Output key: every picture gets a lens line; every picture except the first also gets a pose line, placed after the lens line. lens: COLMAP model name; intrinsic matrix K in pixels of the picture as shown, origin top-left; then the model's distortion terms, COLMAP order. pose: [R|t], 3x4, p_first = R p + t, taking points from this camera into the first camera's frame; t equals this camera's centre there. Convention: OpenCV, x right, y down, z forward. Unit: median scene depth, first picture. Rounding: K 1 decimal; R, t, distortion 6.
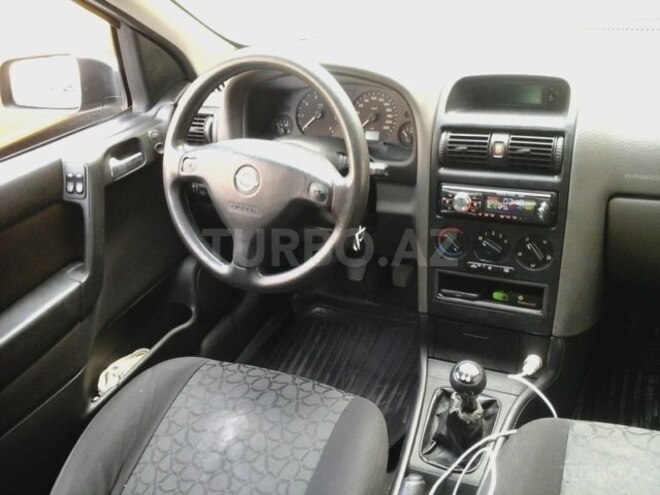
lens RADIAL K [[608.0, 0, 330.0], [0, 608.0, 247.5], [0, 0, 1]] dist [-0.006987, -0.024082]
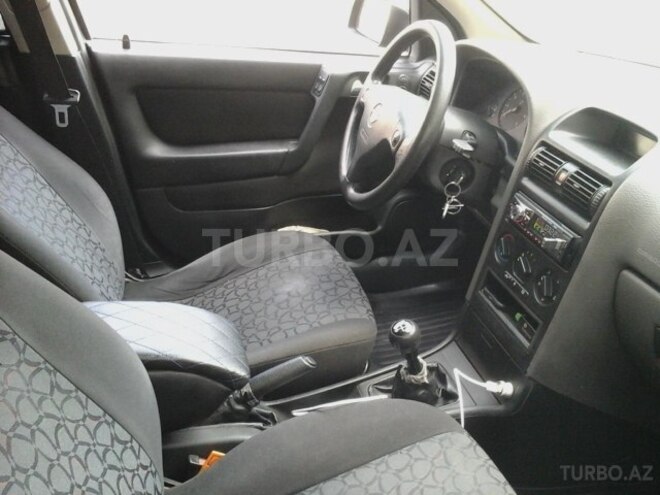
lens RADIAL K [[608.0, 0, 330.0], [0, 608.0, 247.5], [0, 0, 1]] dist [-0.006987, -0.024082]
pose [[0.639745, 0.486125, -0.595322, 0.657365], [-0.481175, 0.857315, 0.182982, -0.057063], [0.599330, 0.169392, 0.782374, -0.000918]]
